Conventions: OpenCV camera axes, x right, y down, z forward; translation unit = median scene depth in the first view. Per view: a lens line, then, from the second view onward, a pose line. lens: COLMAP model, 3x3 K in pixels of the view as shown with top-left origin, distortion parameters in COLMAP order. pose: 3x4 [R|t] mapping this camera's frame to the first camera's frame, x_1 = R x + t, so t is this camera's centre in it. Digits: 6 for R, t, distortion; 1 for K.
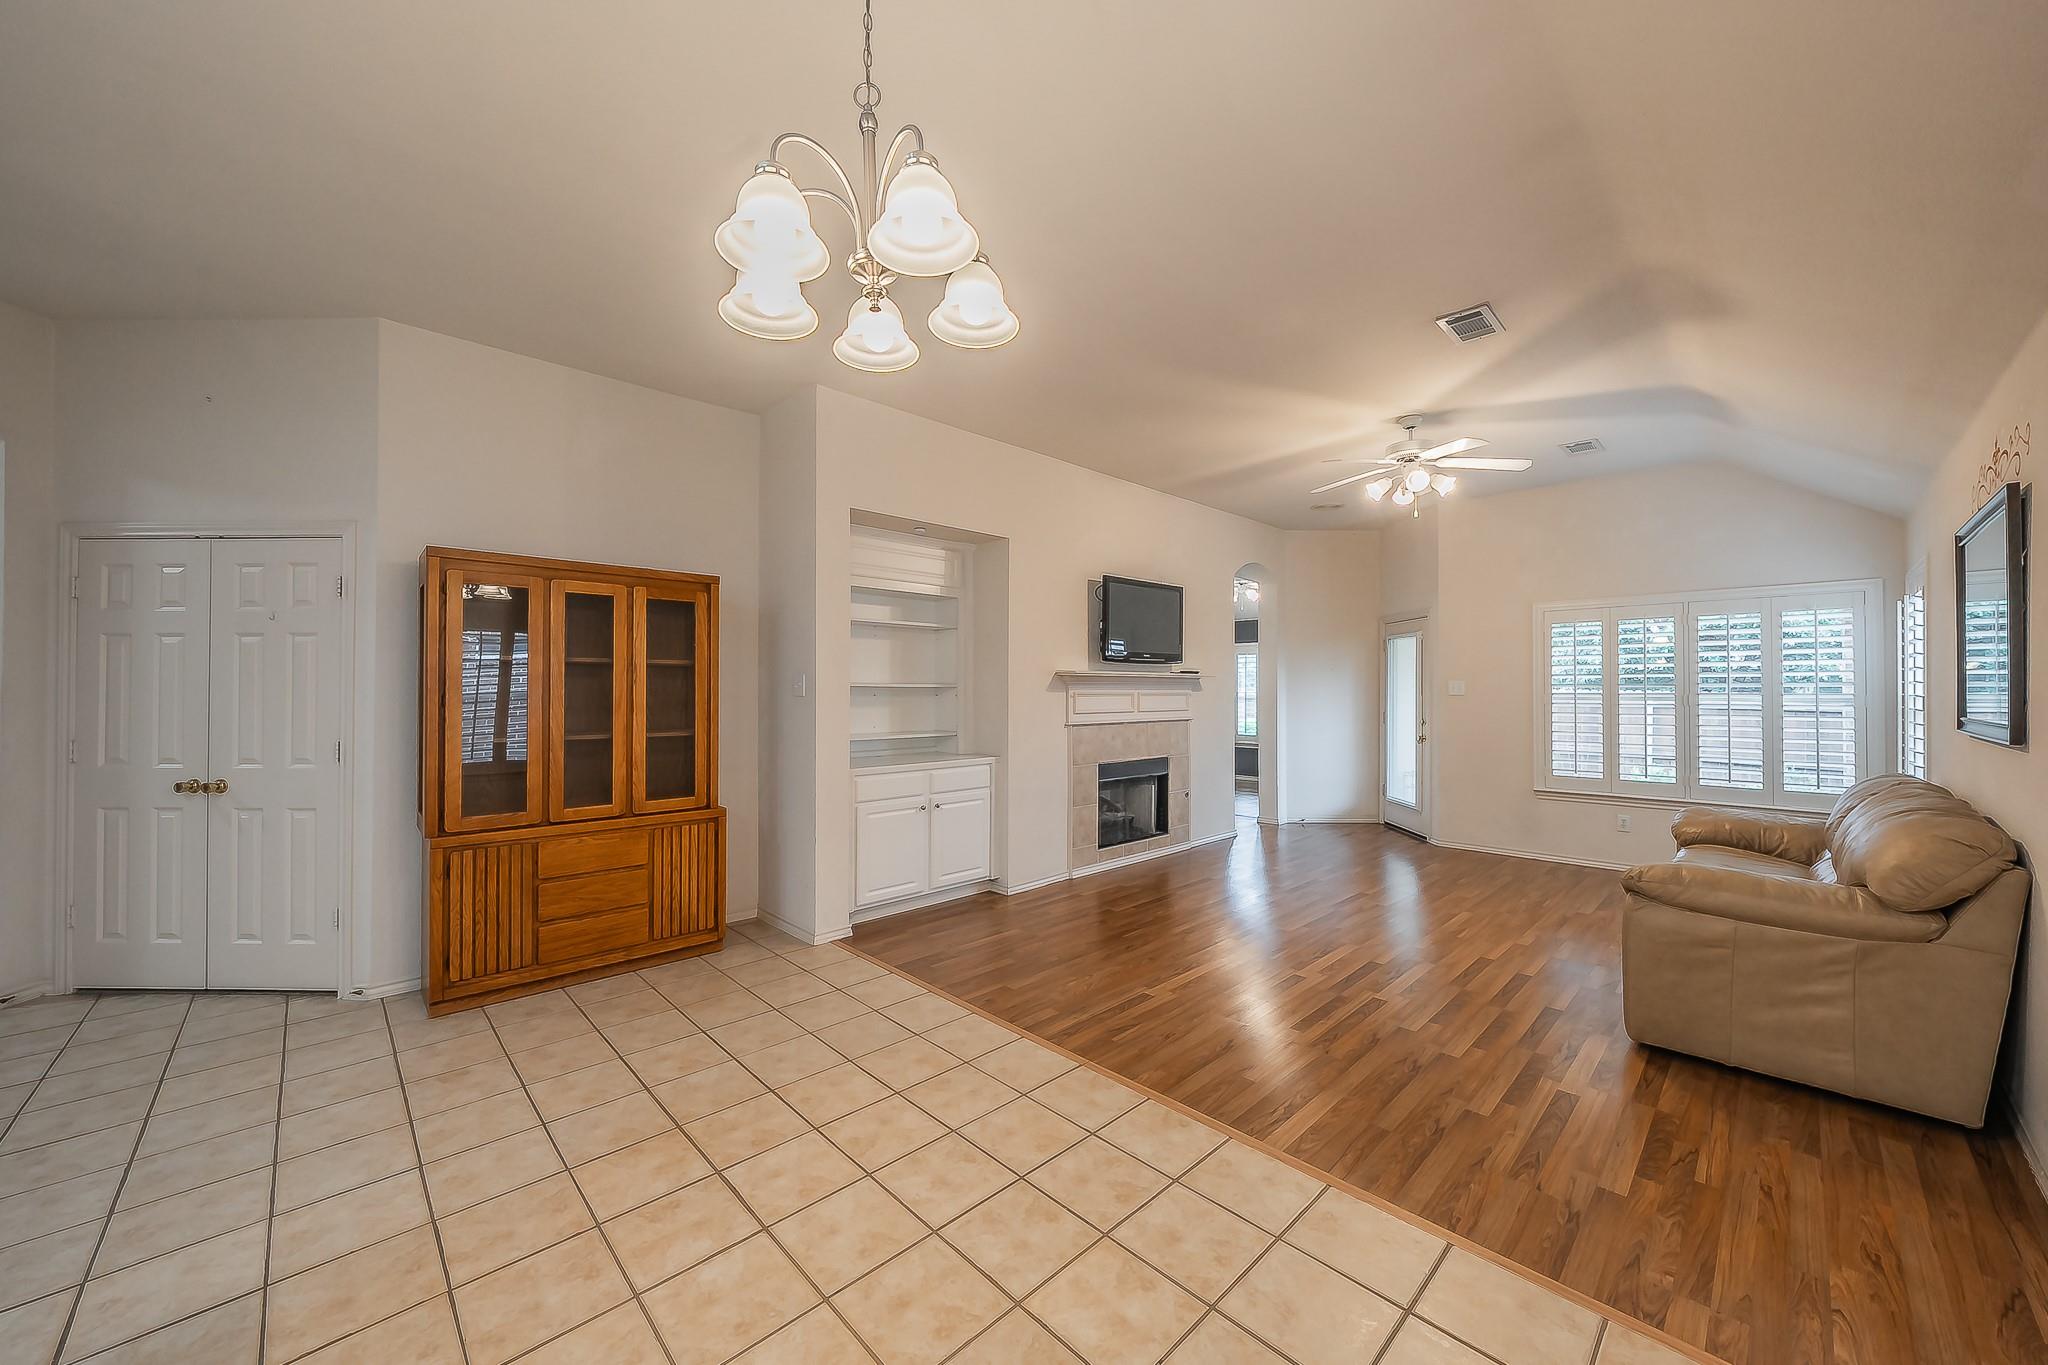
lens RADIAL K [[740.0, 0, 1022.7], [0, 740.0, 696.1], [0, 0, 1]] dist [-0.000047, -0.000108]
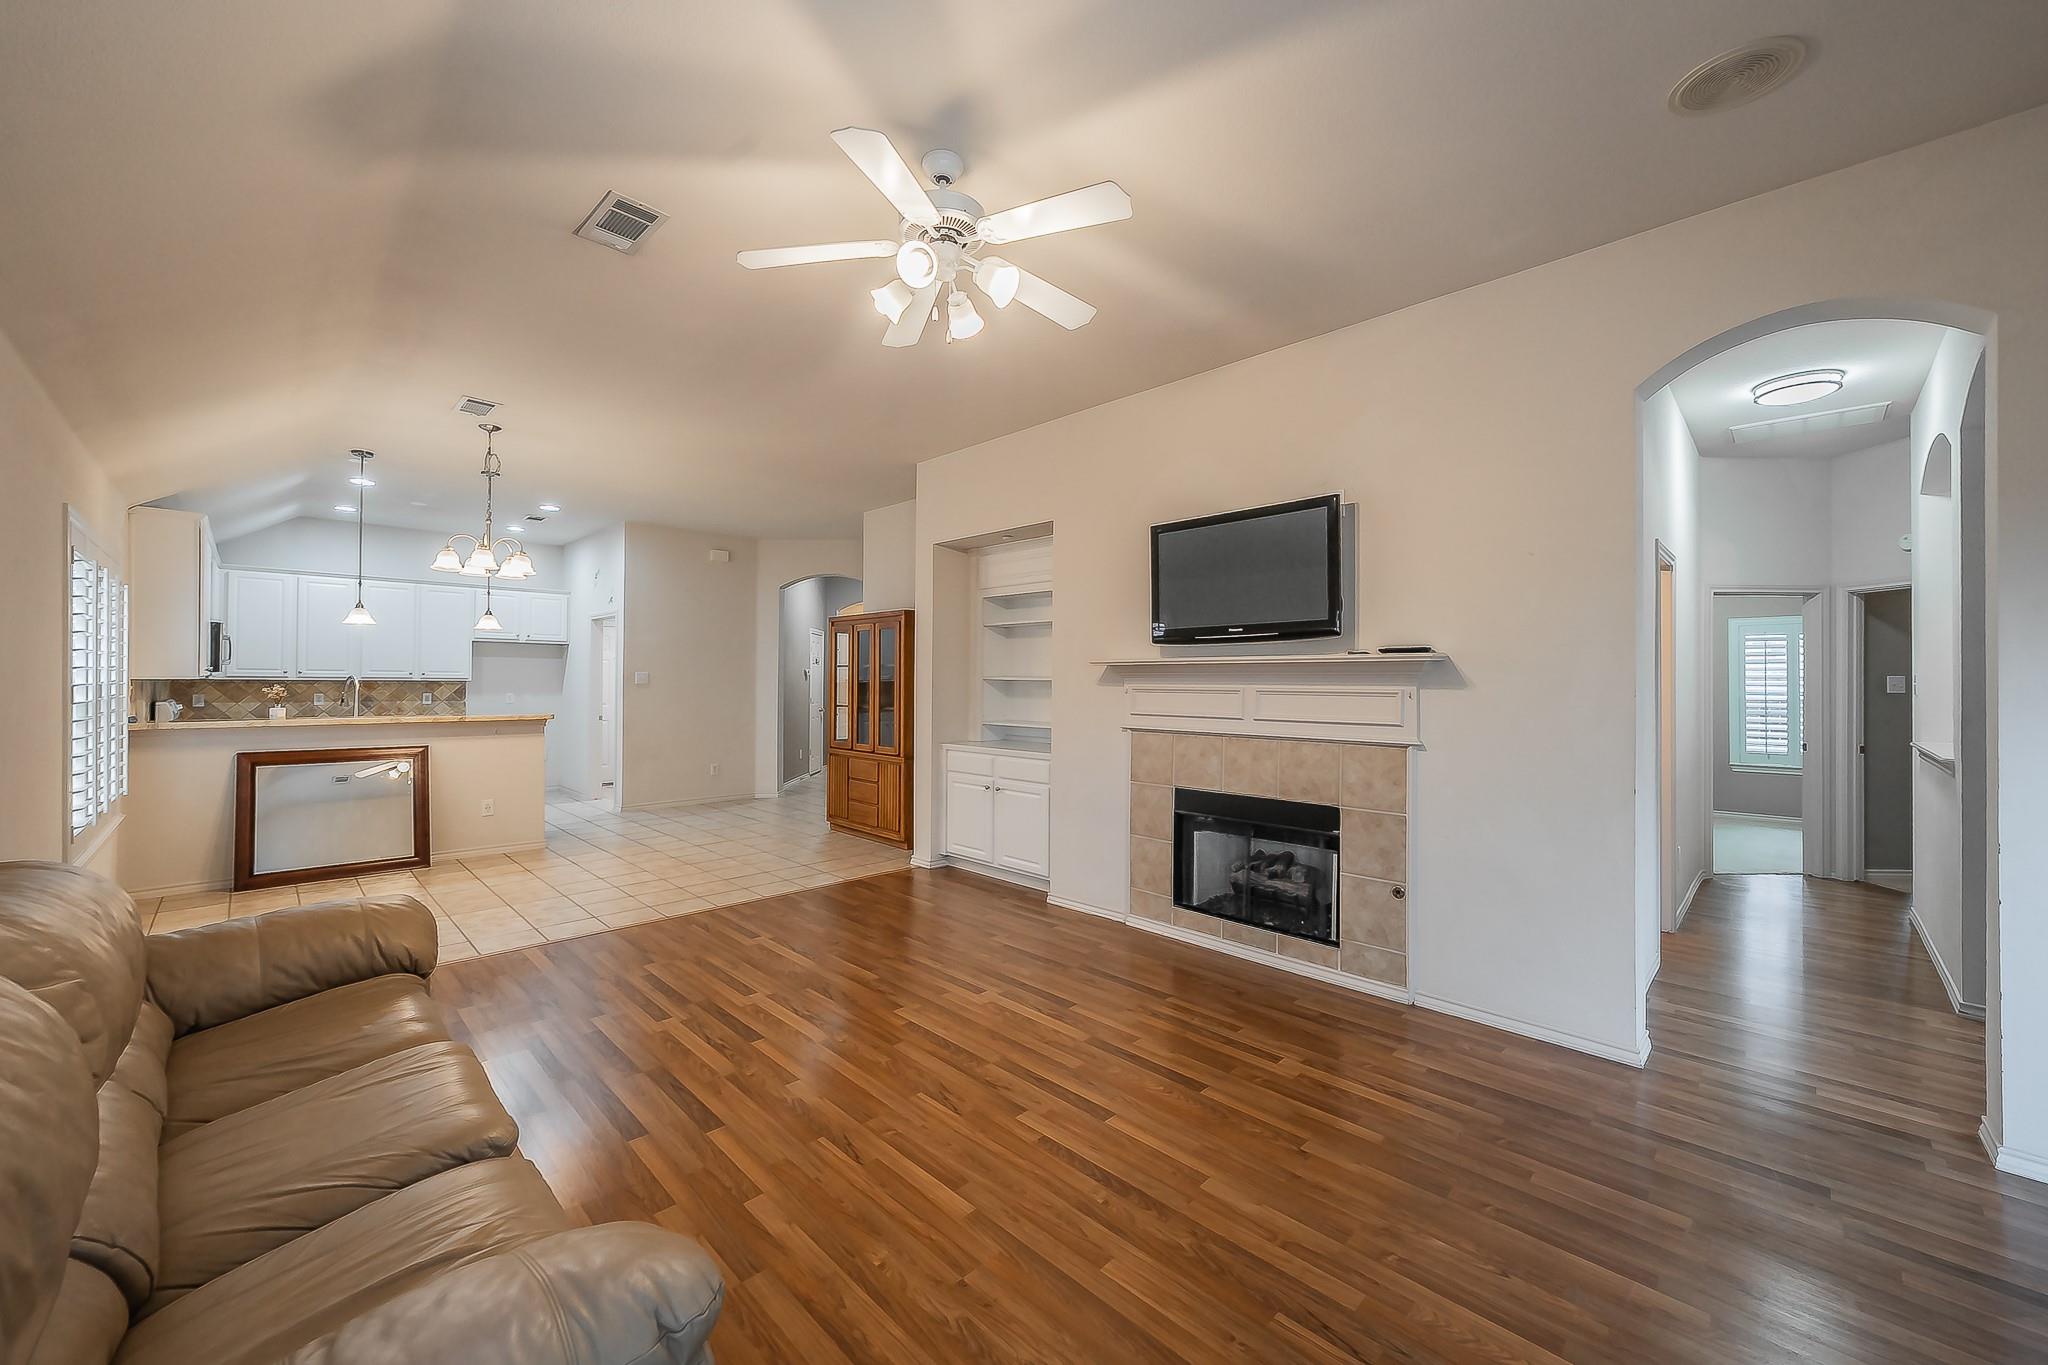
lens RADIAL K [[784.9, 0, 1024.0], [0, 784.9, 682.5], [0, 0, 1]] dist [0.000984, 0.000000]
pose [[0.018373, -0.000159, -0.999831, 0.899607], [-0.015235, 0.999884, -0.000439, -0.007957], [0.999715, 0.015241, 0.018368, 0.873647]]
